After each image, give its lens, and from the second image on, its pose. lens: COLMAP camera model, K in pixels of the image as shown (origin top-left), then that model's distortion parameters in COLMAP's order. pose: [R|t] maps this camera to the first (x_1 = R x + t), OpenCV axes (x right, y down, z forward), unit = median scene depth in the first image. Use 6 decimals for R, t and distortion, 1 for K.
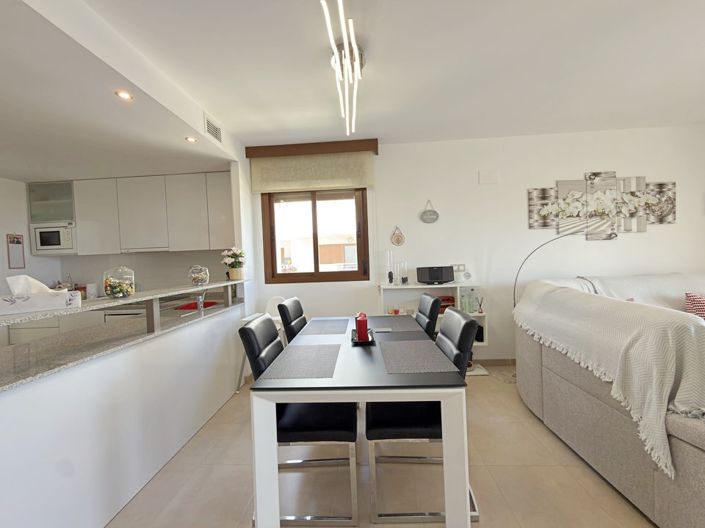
lens RADIAL K [[281.0, 0, 352.5], [0, 281.0, 264.0], [0, 0, 1]] dist [0.000090, -0.000074]
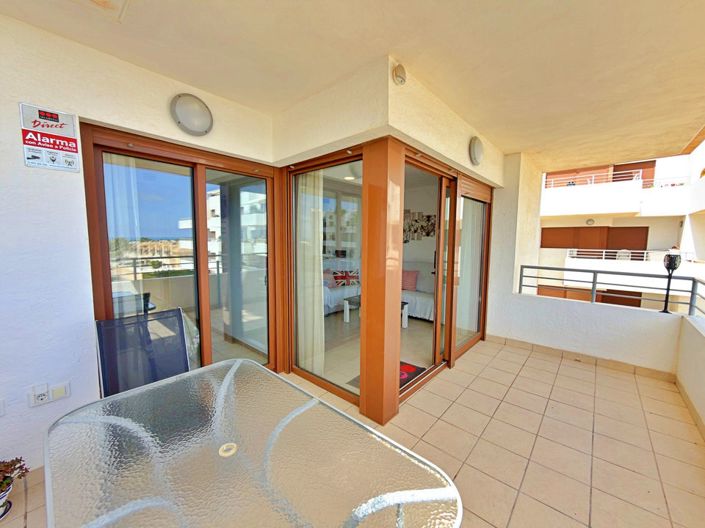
lens RADIAL K [[281.0, 0, 352.5], [0, 281.0, 264.0], [0, 0, 1]] dist [0.000090, -0.000074]
pose [[0.780405, 0.098965, -0.617393, 1.885874], [-0.042039, 0.993465, 0.106108, -0.134978], [0.623860, -0.056853, 0.779466, -0.861335]]
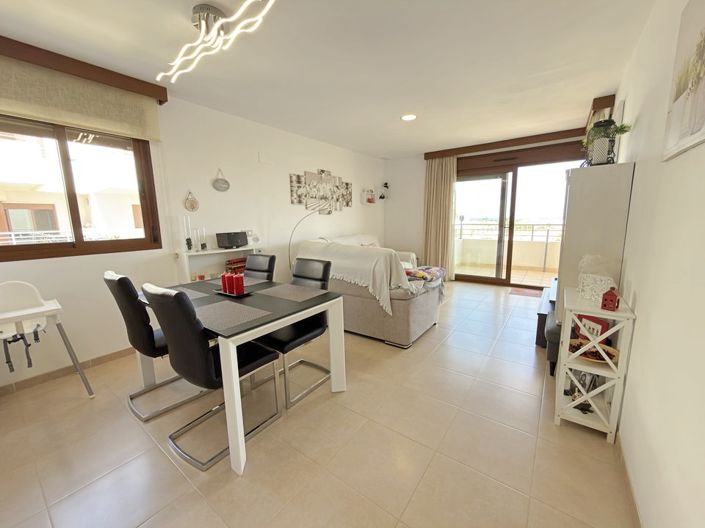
lens RADIAL K [[281.0, 0, 352.5], [0, 281.0, 264.0], [0, 0, 1]] dist [0.000090, -0.000074]
pose [[0.549670, -0.102912, 0.829019, -0.373056], [0.012234, 0.993268, 0.115190, 0.011418], [-0.835292, -0.053175, 0.547229, -0.009262]]
